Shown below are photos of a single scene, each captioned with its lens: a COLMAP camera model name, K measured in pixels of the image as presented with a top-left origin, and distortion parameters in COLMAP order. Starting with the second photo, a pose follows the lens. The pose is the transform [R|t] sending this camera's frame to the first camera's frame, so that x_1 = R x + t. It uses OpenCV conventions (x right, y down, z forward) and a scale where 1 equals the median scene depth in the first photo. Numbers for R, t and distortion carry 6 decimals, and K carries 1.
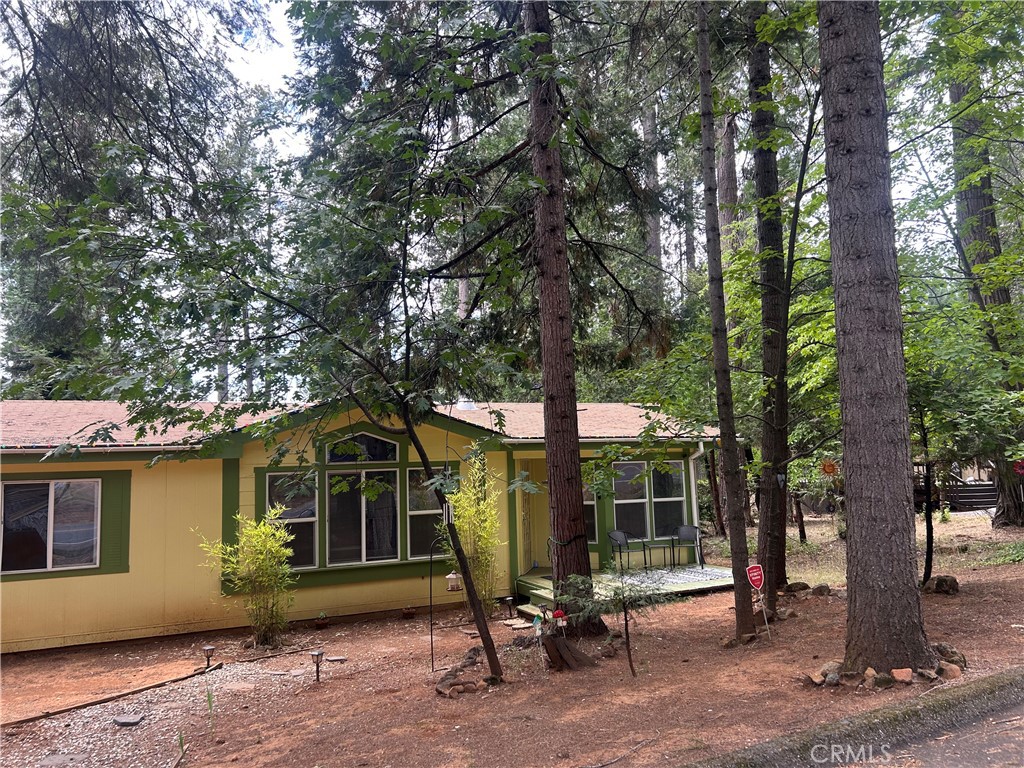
lens RADIAL K [[770.2, 0, 508.4], [0, 770.2, 391.9], [0, 0, 1]] dist [0.064002, -0.066477]
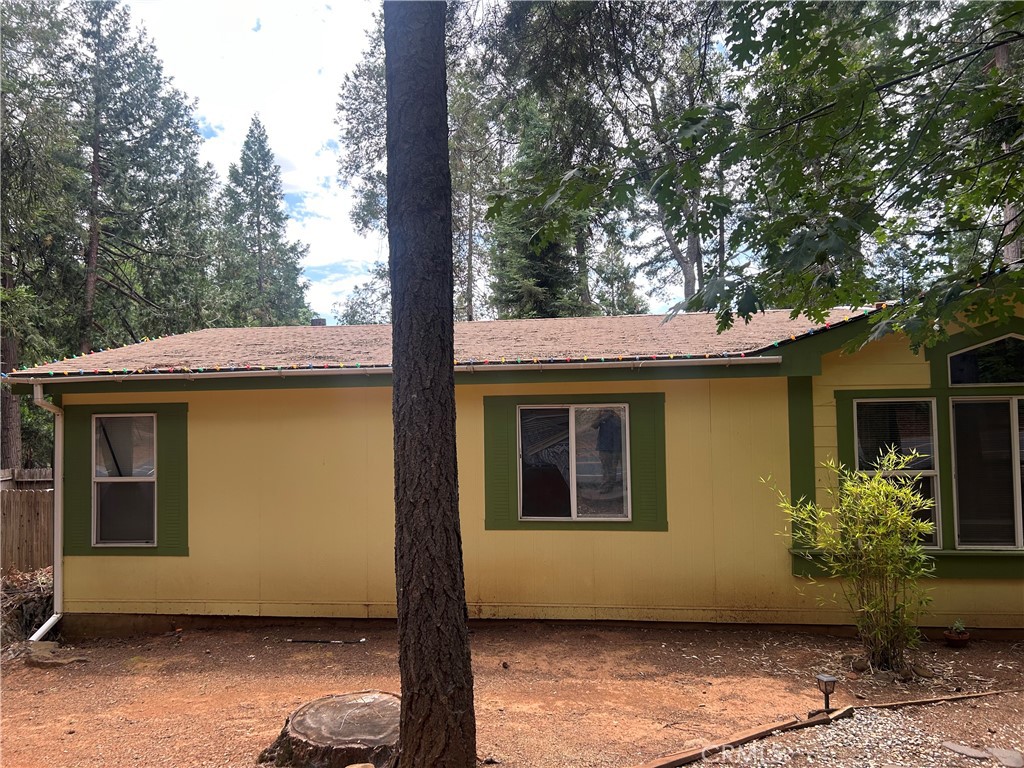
lens RADIAL K [[760.8, 0, 510.6], [0, 760.8, 388.5], [0, 0, 1]] dist [0.066788, -0.074731]
pose [[0.854691, -0.004319, -0.519120, -0.265468], [0.040347, 0.997493, 0.058129, 0.055139], [0.517567, -0.070627, 0.852723, 0.353954]]
